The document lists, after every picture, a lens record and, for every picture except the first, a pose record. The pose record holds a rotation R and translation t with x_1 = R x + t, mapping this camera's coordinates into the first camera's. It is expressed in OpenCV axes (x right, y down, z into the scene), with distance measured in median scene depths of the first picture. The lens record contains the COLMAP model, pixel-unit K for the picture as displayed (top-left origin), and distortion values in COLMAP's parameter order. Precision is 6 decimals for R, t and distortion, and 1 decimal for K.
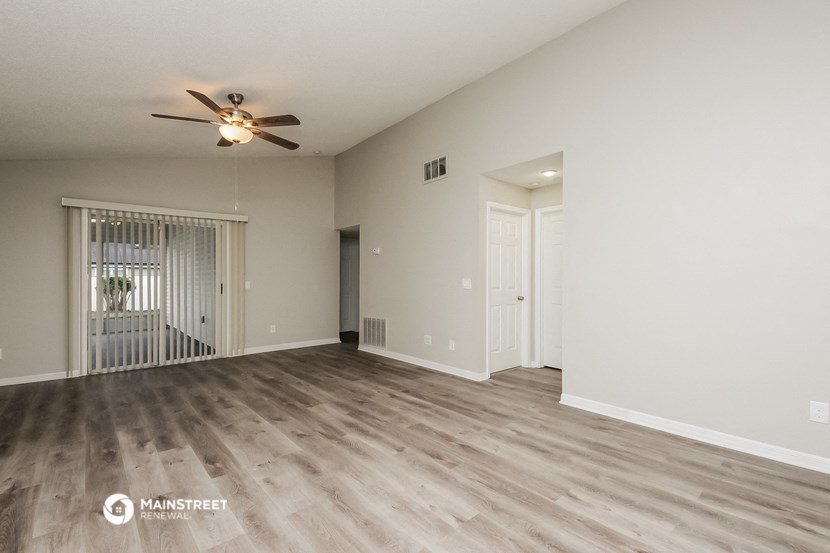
lens RADIAL K [[359.2, 0, 421.2], [0, 359.2, 281.4], [0, 0, 1]] dist [-0.002940, -0.002664]
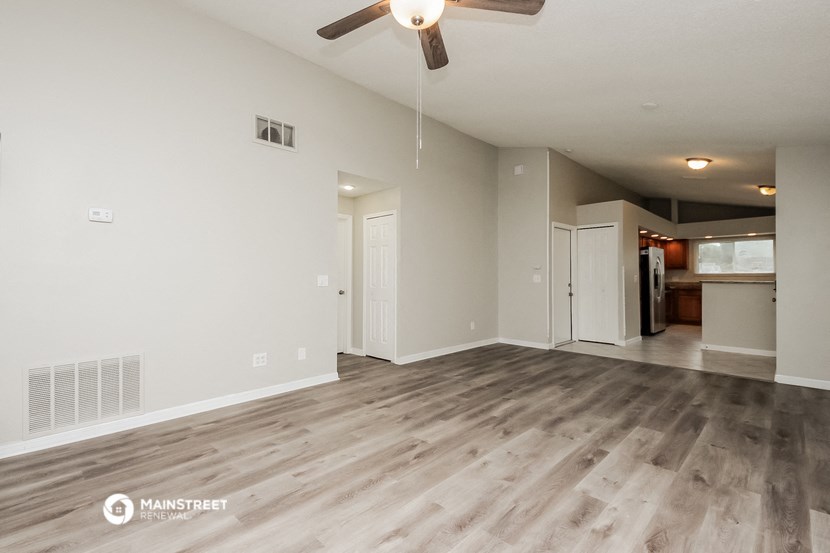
lens RADIAL K [[379.7, 0, 414.2], [0, 379.7, 272.2], [0, 0, 1]] dist [0.025705, -0.001763]
pose [[-0.035189, 0.003211, 0.999376, -1.258640], [0.010520, 0.999941, -0.002843, -0.013279], [-0.999325, 0.010413, -0.035221, 1.171838]]
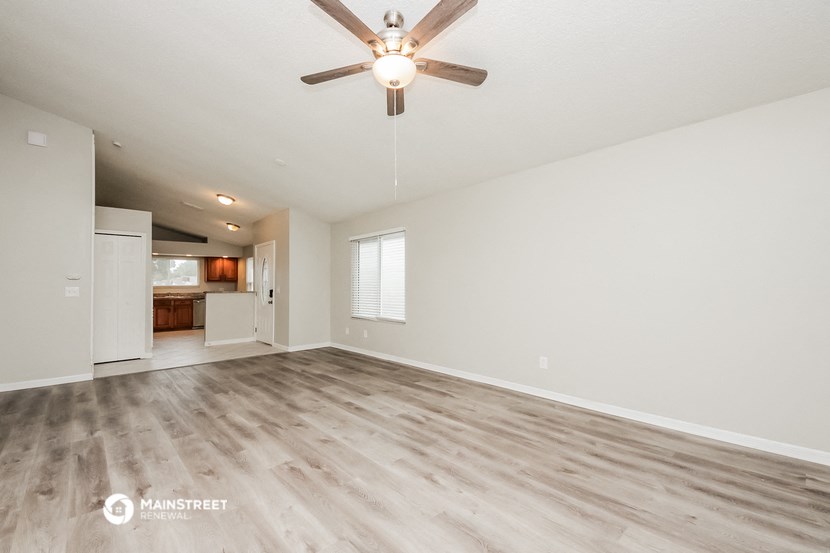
lens RADIAL K [[359.2, 0, 408.5], [0, 359.2, 279.6], [0, 0, 1]] dist [-0.002940, -0.002664]
pose [[-0.999968, 0.006033, 0.005212, -0.622398], [0.006000, 0.999962, -0.006343, -0.012533], [-0.005250, -0.006311, -0.999966, 1.924129]]
